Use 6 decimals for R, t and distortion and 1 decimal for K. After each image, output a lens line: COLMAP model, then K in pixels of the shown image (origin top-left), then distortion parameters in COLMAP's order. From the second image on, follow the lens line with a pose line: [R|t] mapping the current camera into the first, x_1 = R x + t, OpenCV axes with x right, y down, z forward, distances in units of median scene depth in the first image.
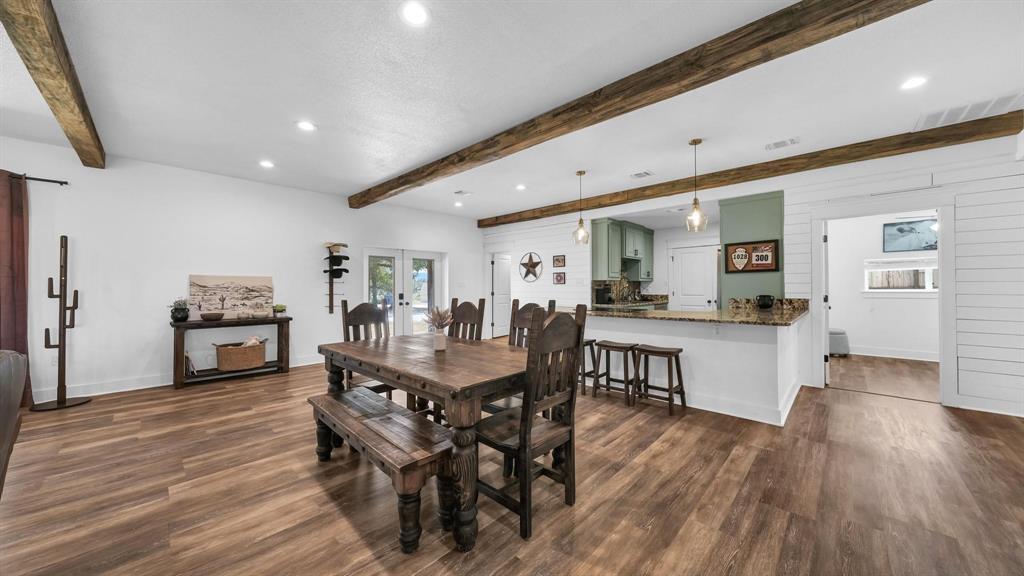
lens RADIAL K [[352.7, 0, 518.1], [0, 352.7, 283.4], [0, 0, 1]] dist [0.000728, 0.000222]
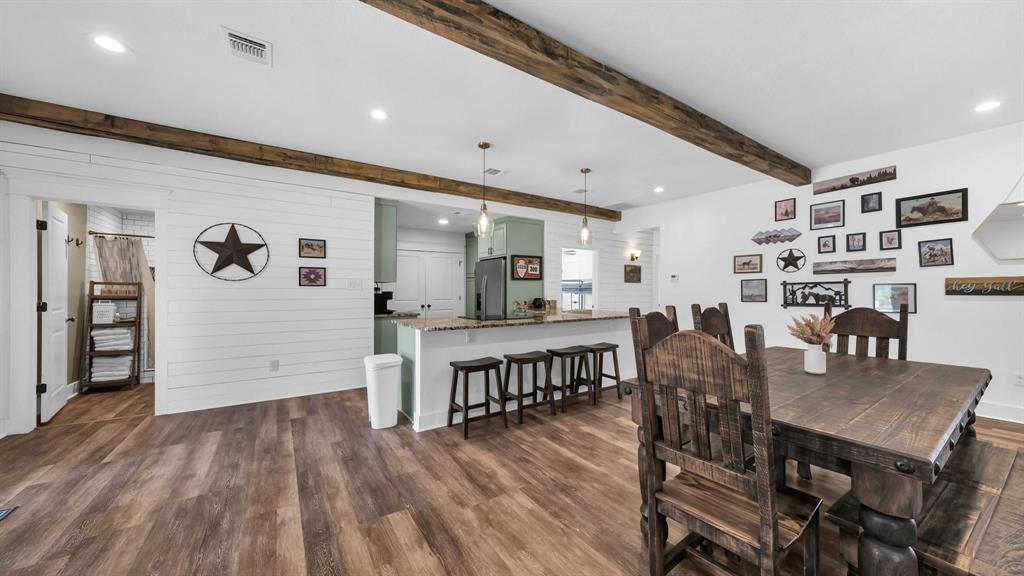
lens RADIAL K [[352.7, 0, 518.1], [0, 352.7, 283.4], [0, 0, 1]] dist [0.000728, 0.000222]
pose [[0.224207, 0.027609, 0.974150, -0.561989], [-0.008175, 0.999617, -0.026449, 0.013938], [-0.974507, -0.002033, 0.224347, 0.751374]]
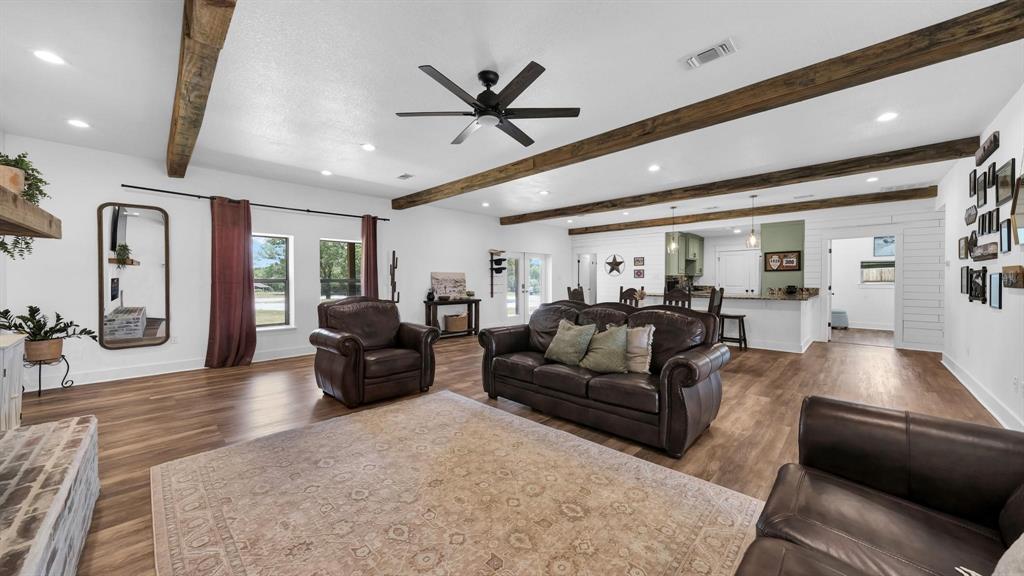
lens RADIAL K [[359.2, 0, 518.4], [0, 359.2, 282.3], [0, 0, 1]] dist [0.001680, 0.000041]
pose [[0.999853, 0.002858, -0.016903, -0.482619], [-0.002540, 0.999820, 0.018808, -0.008819], [0.016954, -0.018762, 0.999680, -0.614259]]
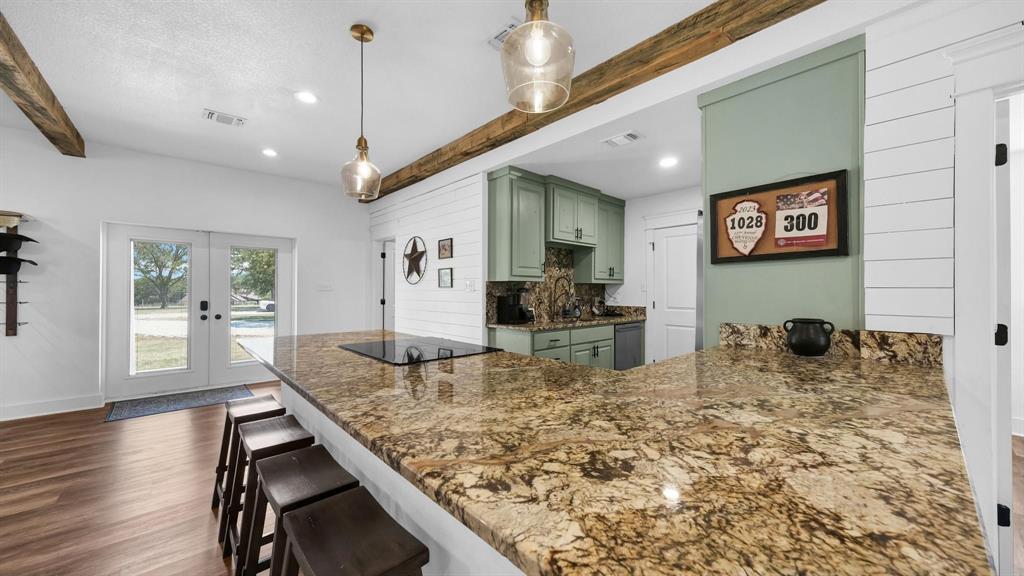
lens RADIAL K [[376.3, 0, 512.0], [0, 376.3, 288.0], [0, 0, 1]] dist [0.004855, 0.000085]
pose [[0.996473, 0.006530, -0.083661, 0.402716], [-0.006473, 0.999979, 0.000954, 0.001550], [0.083665, -0.000409, 0.996494, 0.550206]]
